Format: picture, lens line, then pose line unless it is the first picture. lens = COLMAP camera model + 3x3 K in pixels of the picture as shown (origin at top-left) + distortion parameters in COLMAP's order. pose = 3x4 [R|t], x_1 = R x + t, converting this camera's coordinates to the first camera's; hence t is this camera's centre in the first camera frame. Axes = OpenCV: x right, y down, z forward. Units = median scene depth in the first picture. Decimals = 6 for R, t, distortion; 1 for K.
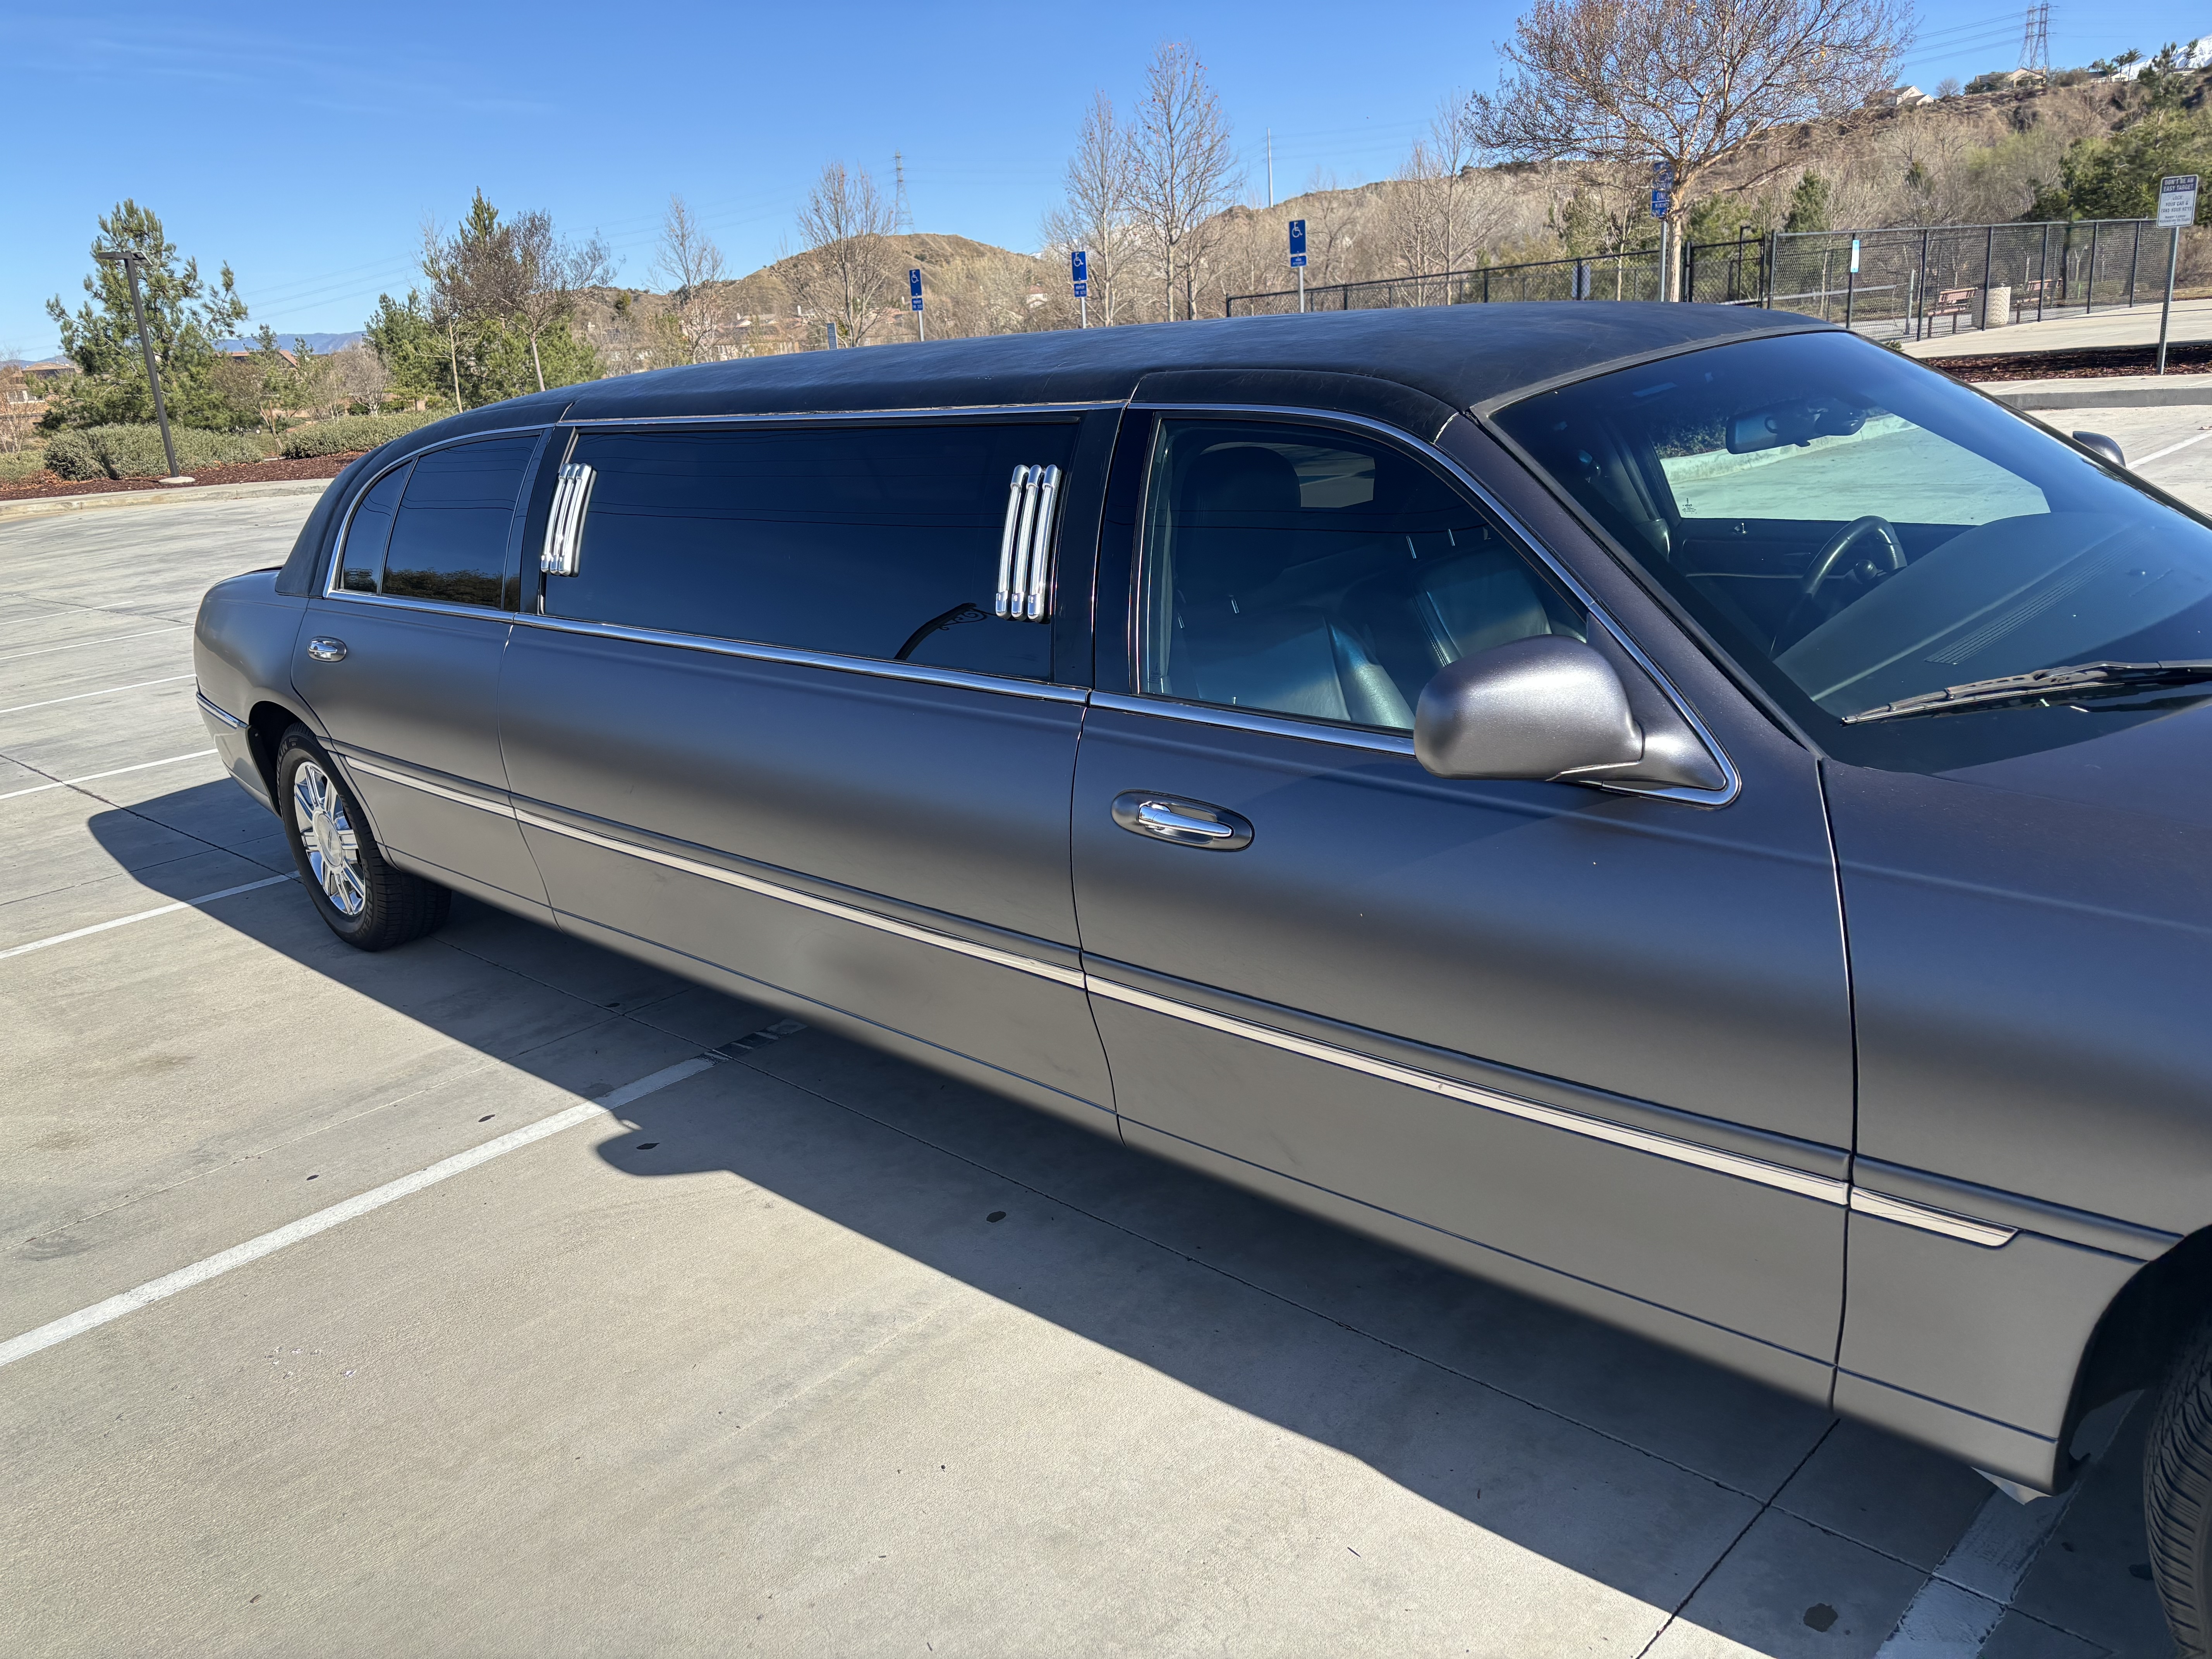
lens RADIAL K [[1683.5, 0, 1093.7], [0, 1683.5, 846.8], [0, 0, 1]] dist [0.056397, -0.061790]
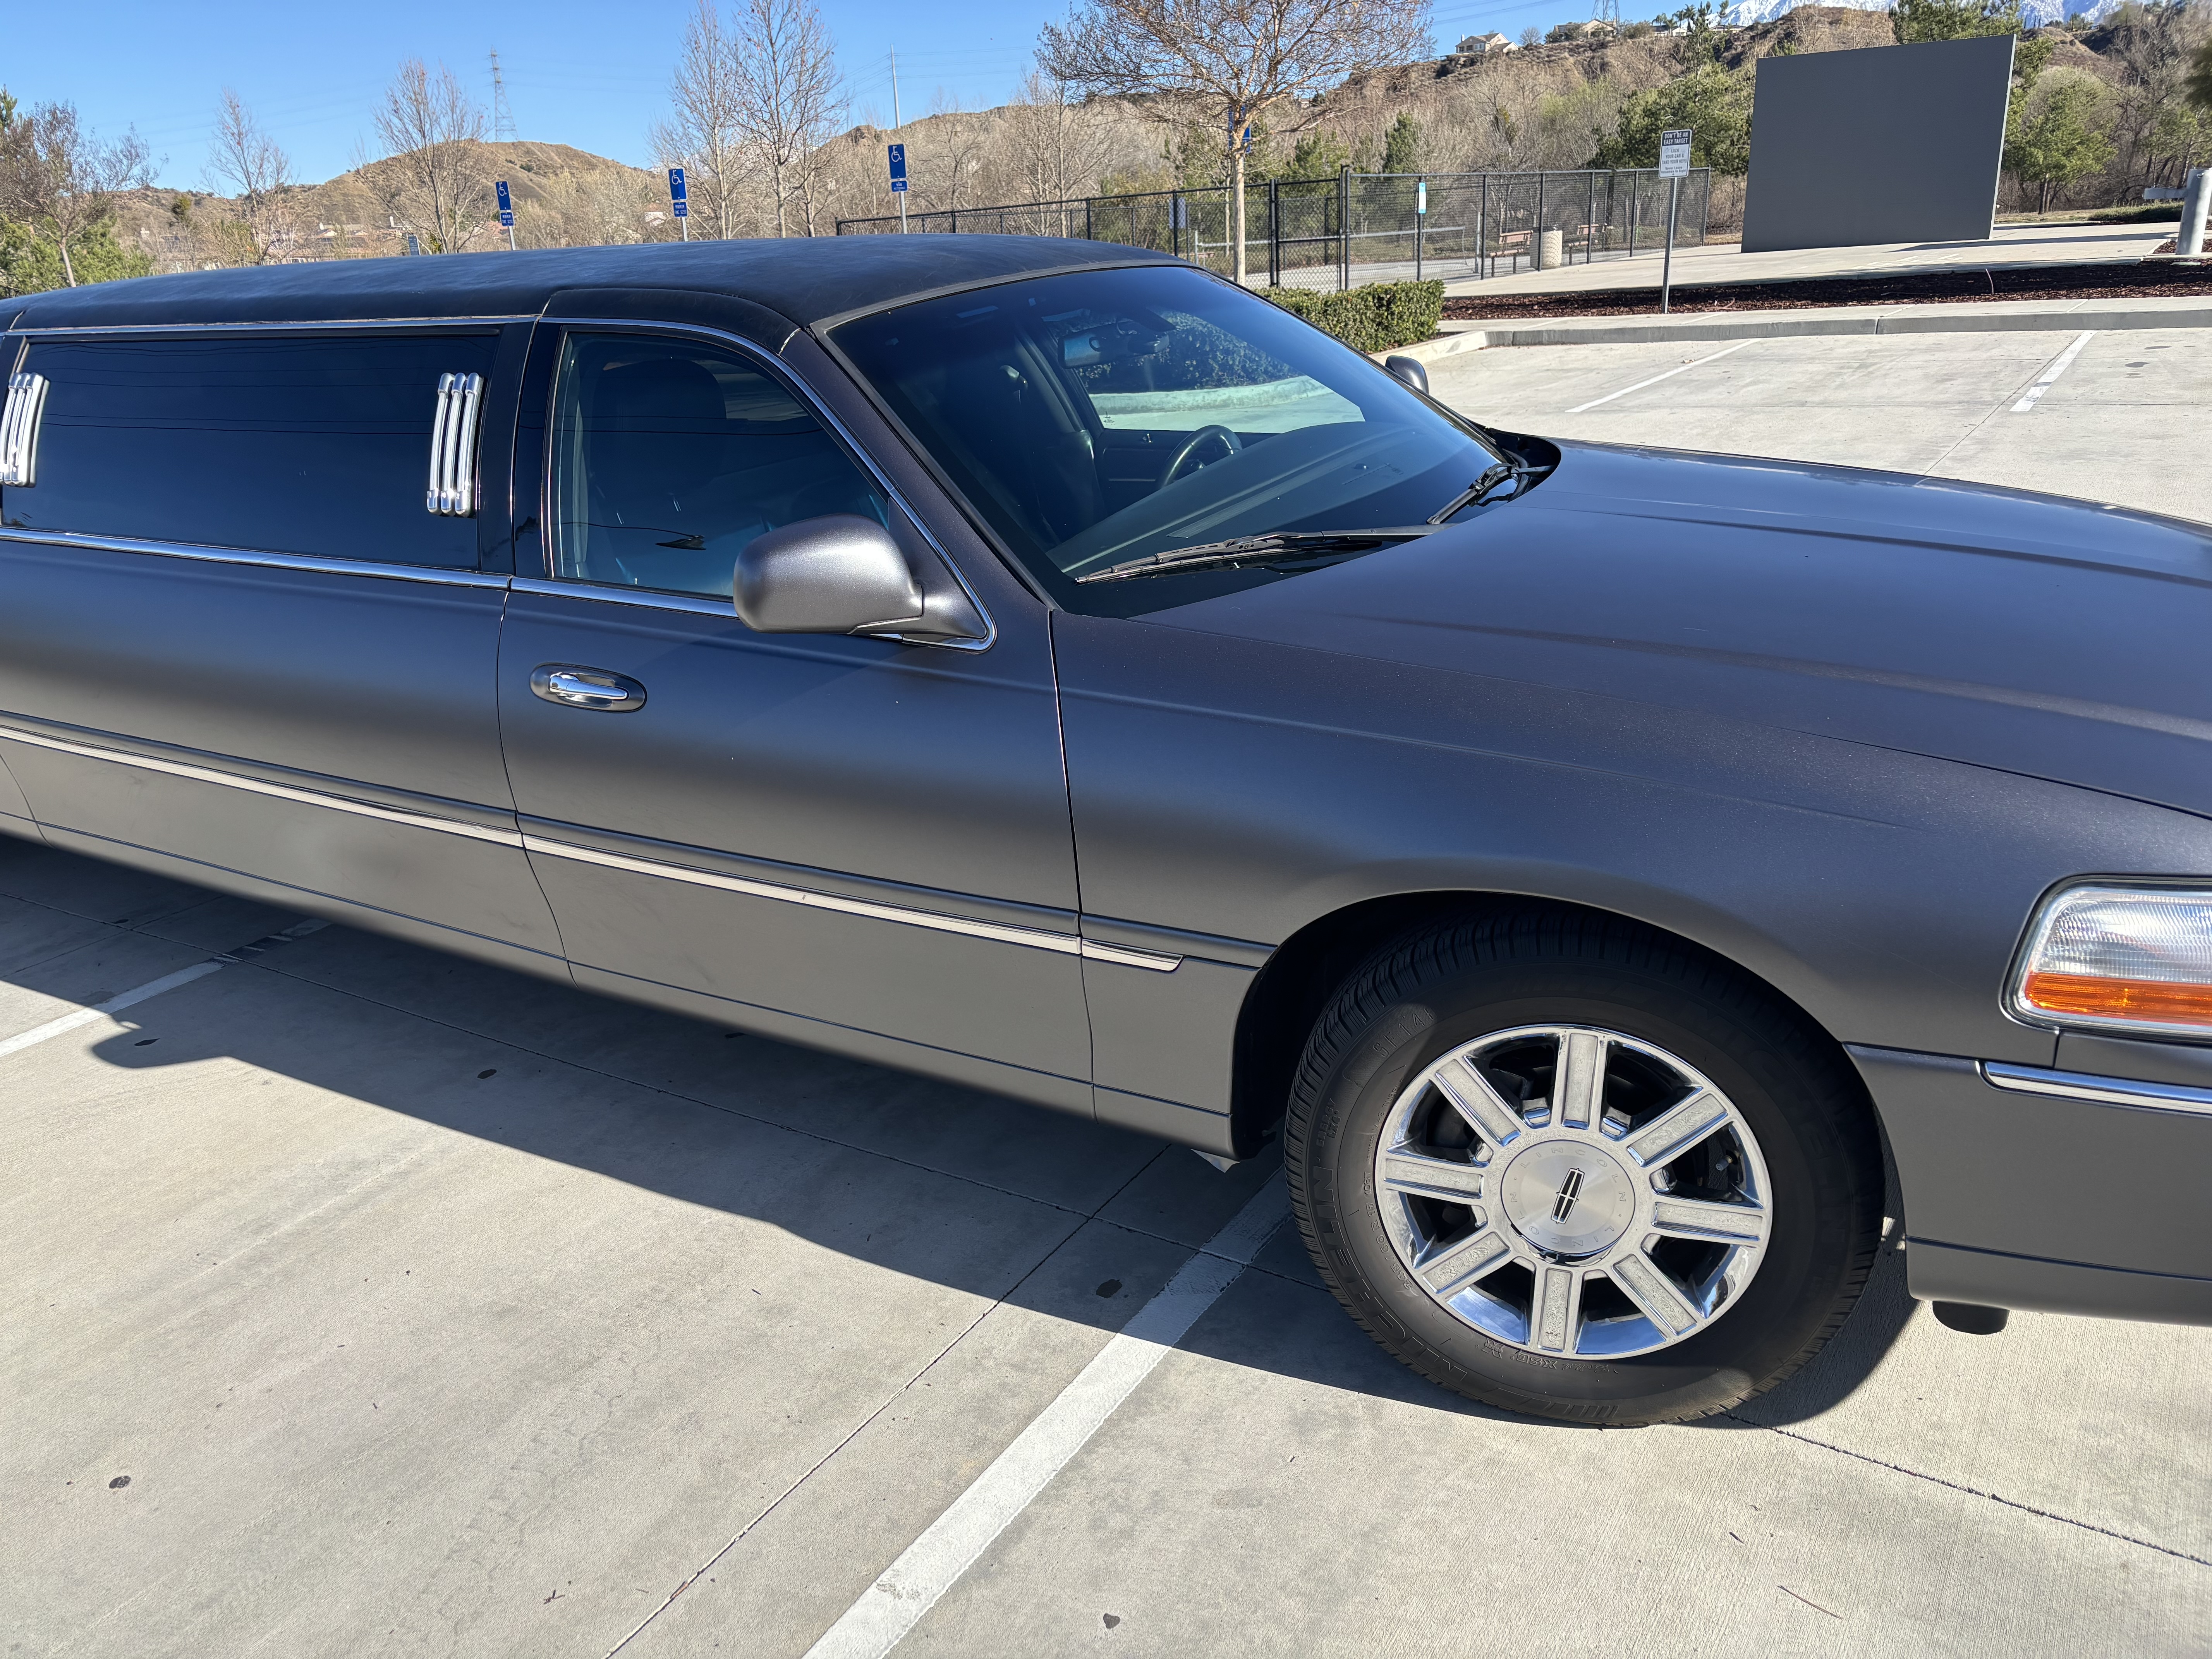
lens RADIAL K [[1683.5, 0, 1093.7], [0, 1683.5, 846.8], [0, 0, 1]] dist [0.056397, -0.061790]
pose [[0.978505, -0.049532, 0.200185, 0.102036], [0.041511, 0.998166, 0.044073, 0.037175], [-0.202001, -0.034816, 0.978766, -0.130634]]
